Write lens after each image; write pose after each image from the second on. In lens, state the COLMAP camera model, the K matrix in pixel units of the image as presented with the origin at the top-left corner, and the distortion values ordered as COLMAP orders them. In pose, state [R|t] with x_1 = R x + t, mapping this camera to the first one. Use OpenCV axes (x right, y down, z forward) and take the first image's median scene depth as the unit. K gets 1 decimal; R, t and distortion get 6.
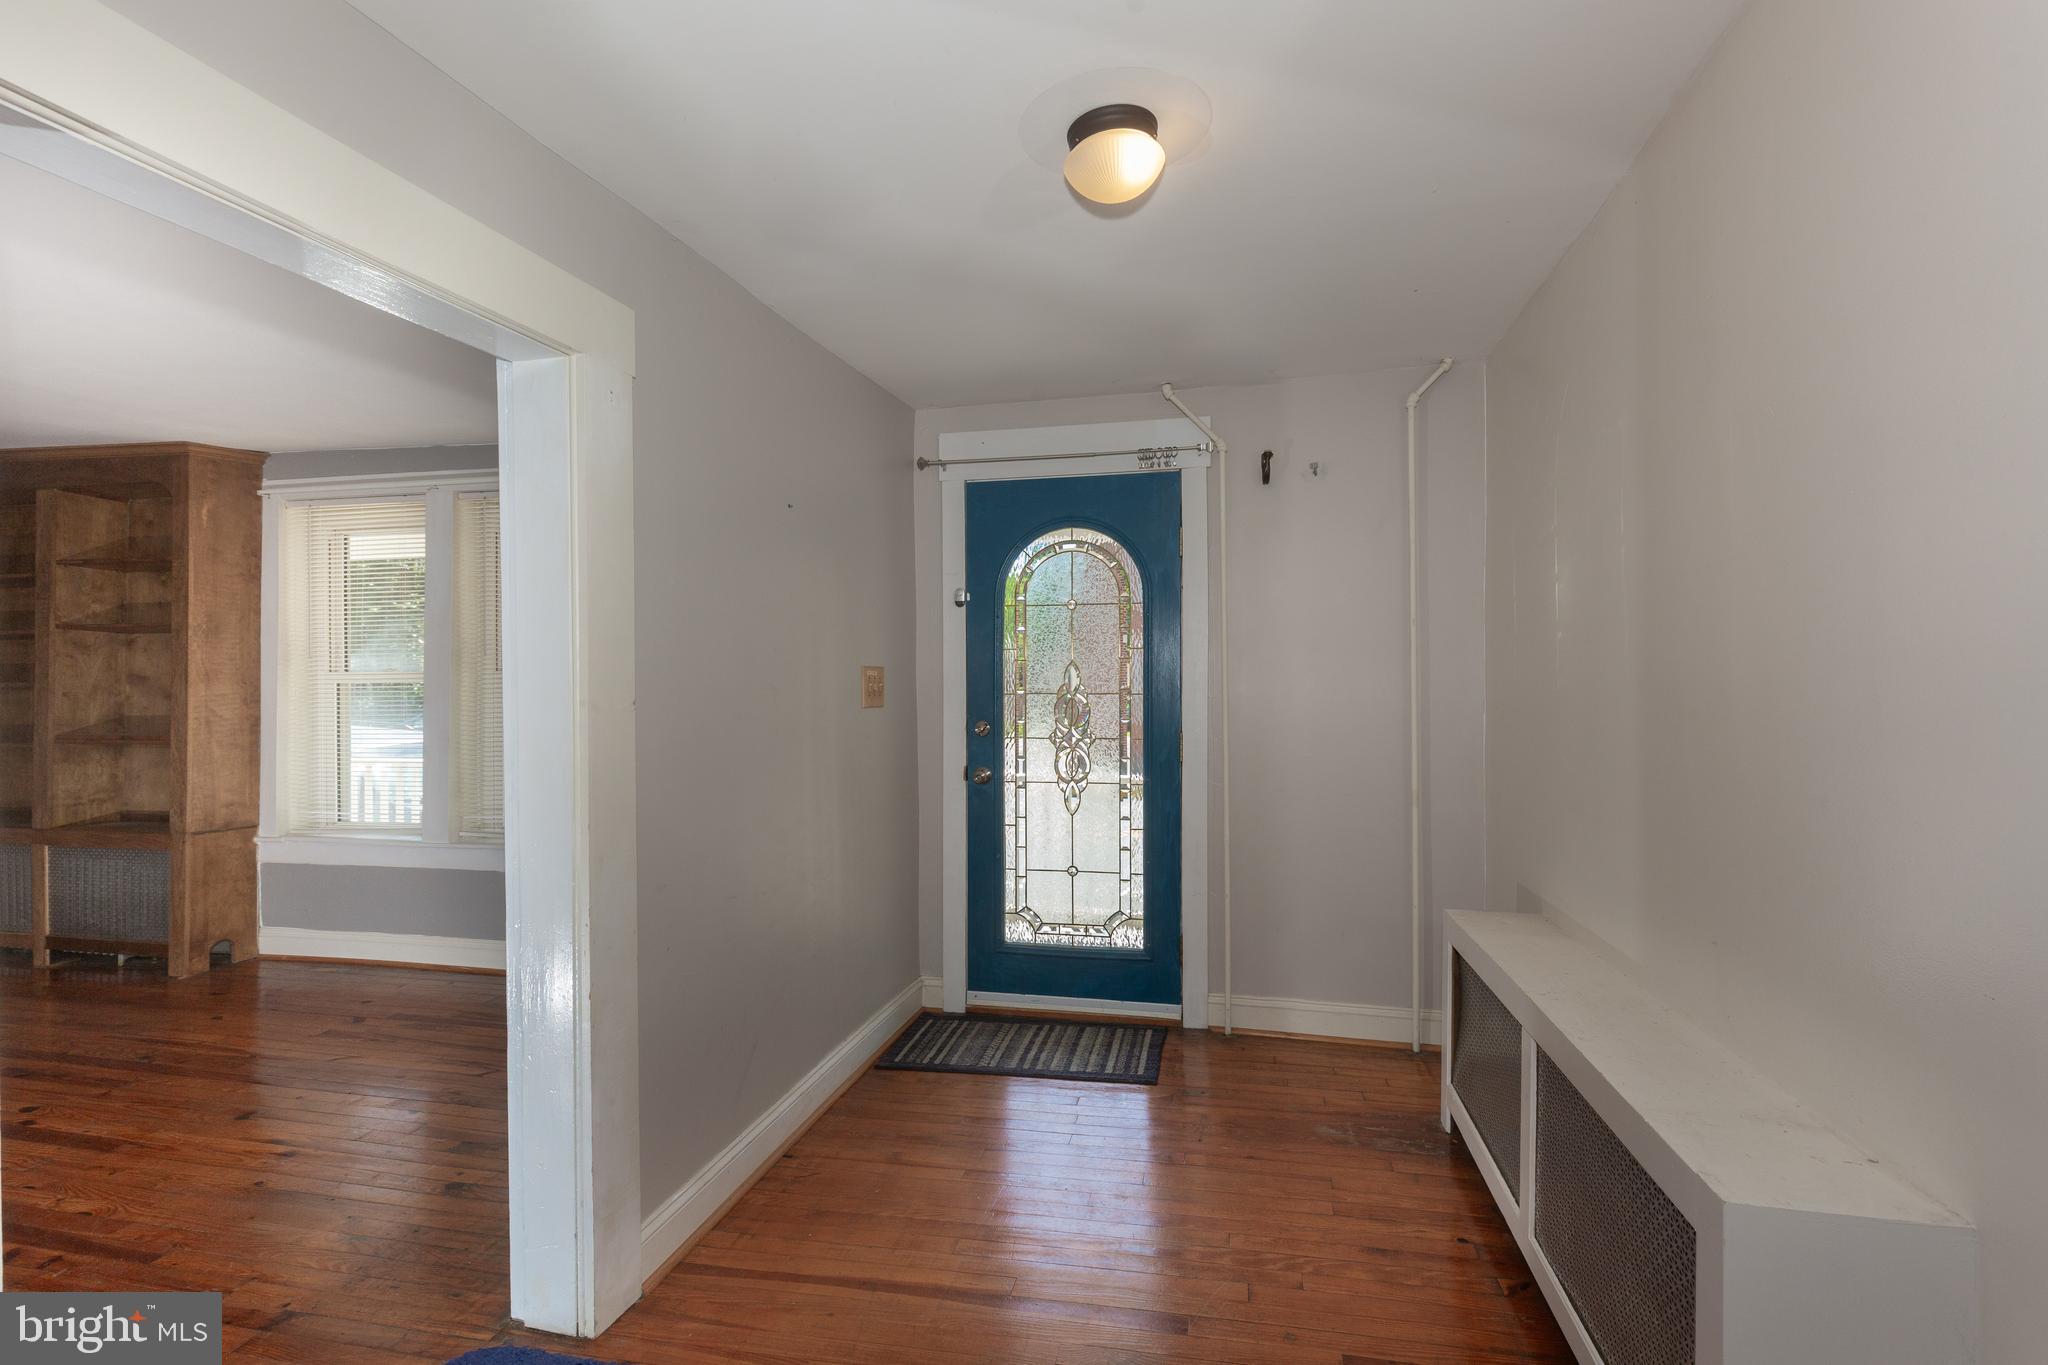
lens RADIAL K [[960.8, 0, 1013.0], [0, 960.8, 685.3], [0, 0, 1]] dist [0.002365, 0.000333]
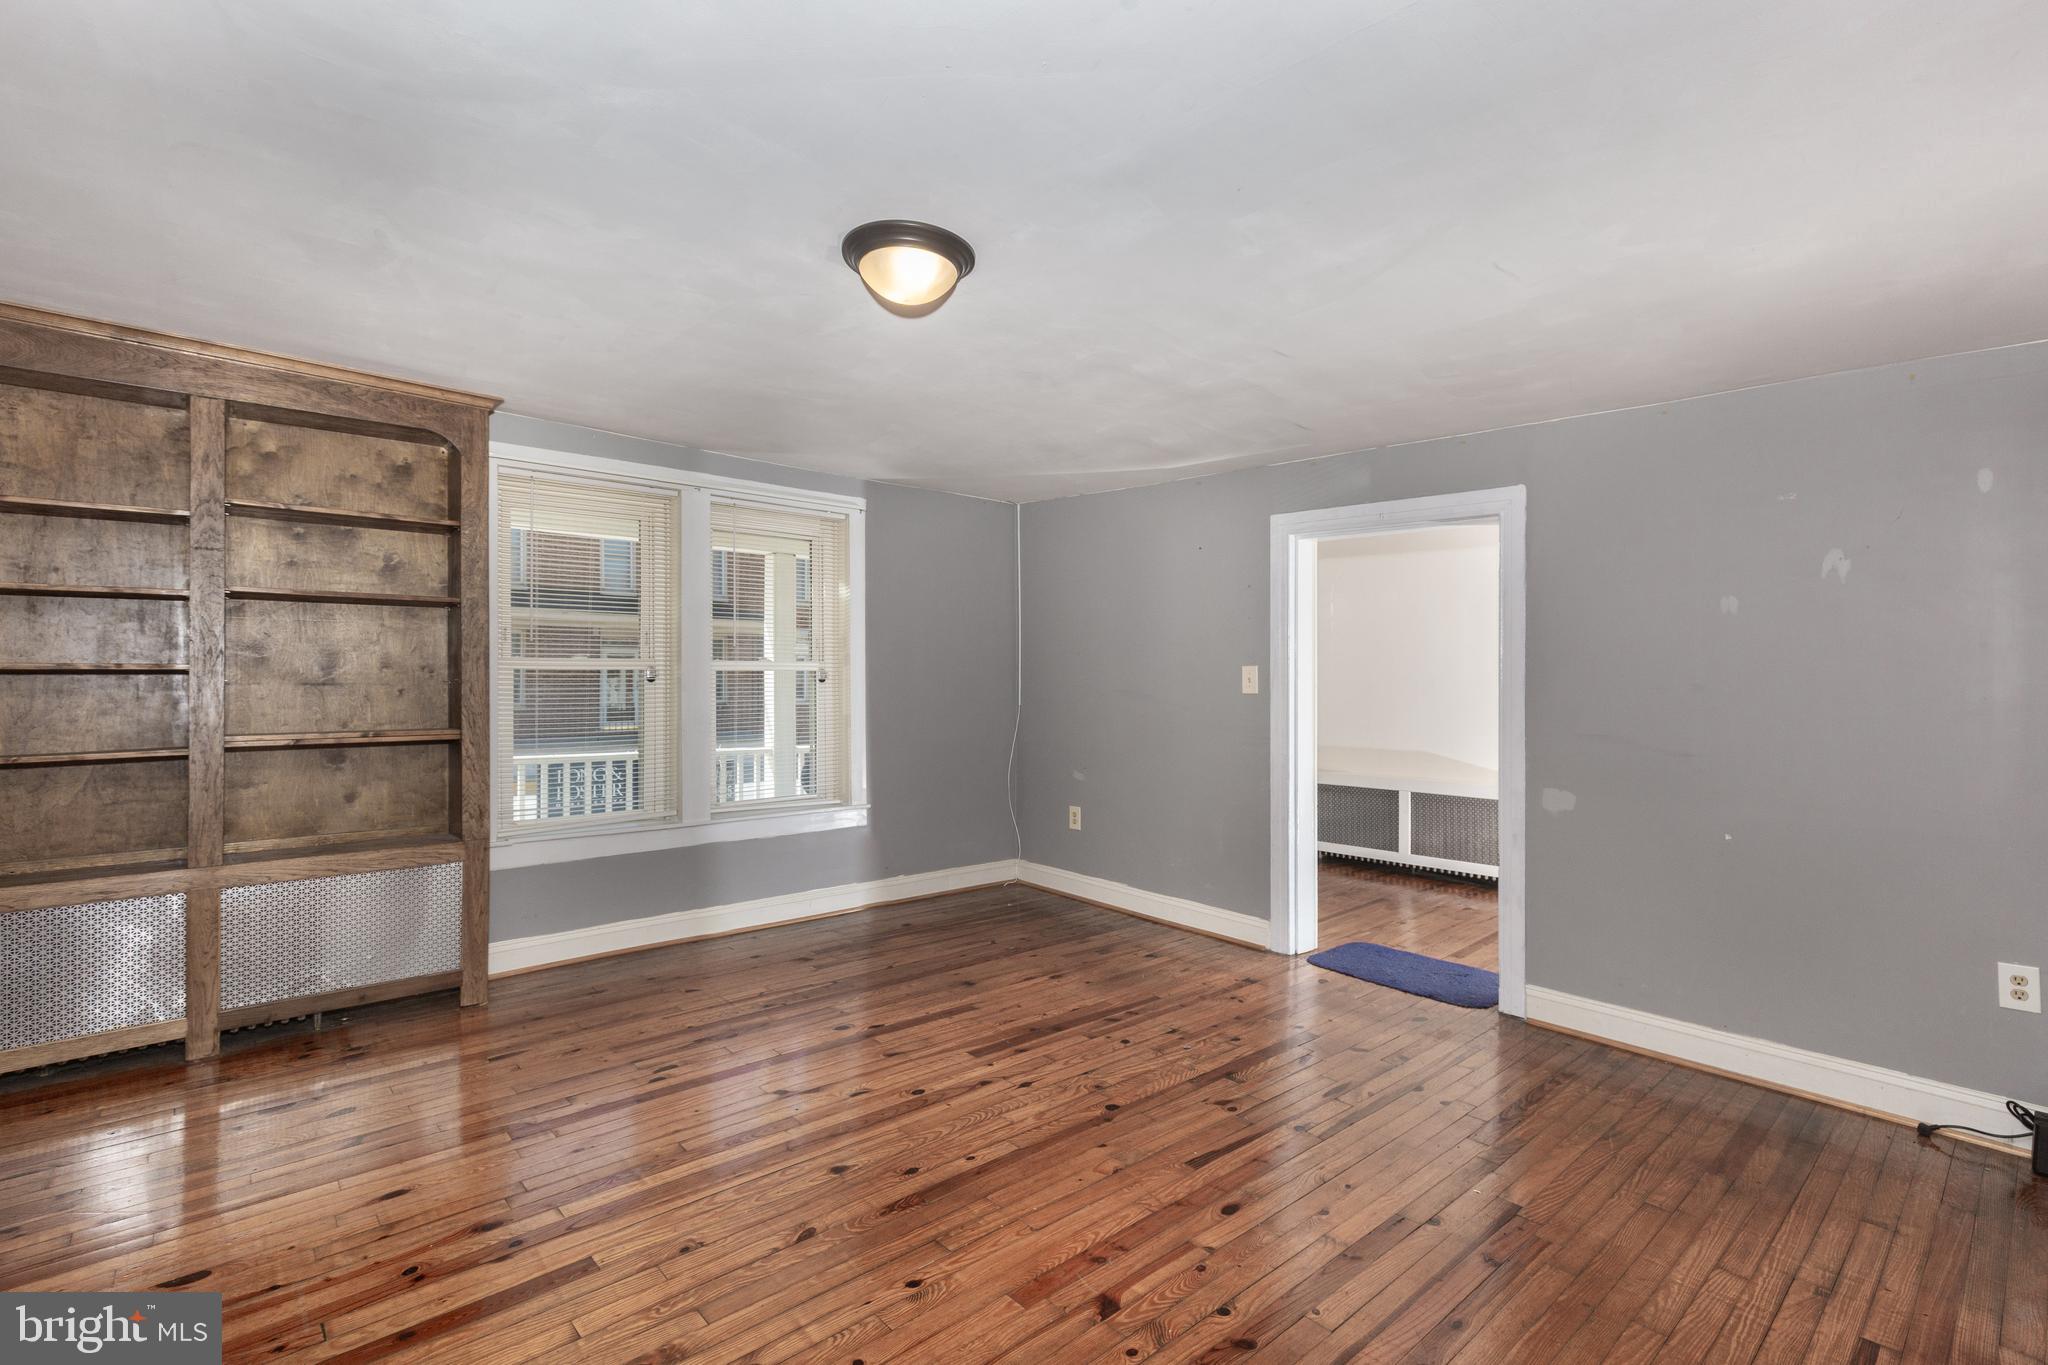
lens RADIAL K [[960.8, 0, 1013.0], [0, 960.8, 685.3], [0, 0, 1]] dist [0.002365, 0.000333]
pose [[0.598364, 0.000800, 0.801224, -1.566030], [0.003407, 0.999988, -0.003542, 0.021903], [-0.801217, 0.004849, 0.598354, 0.105365]]
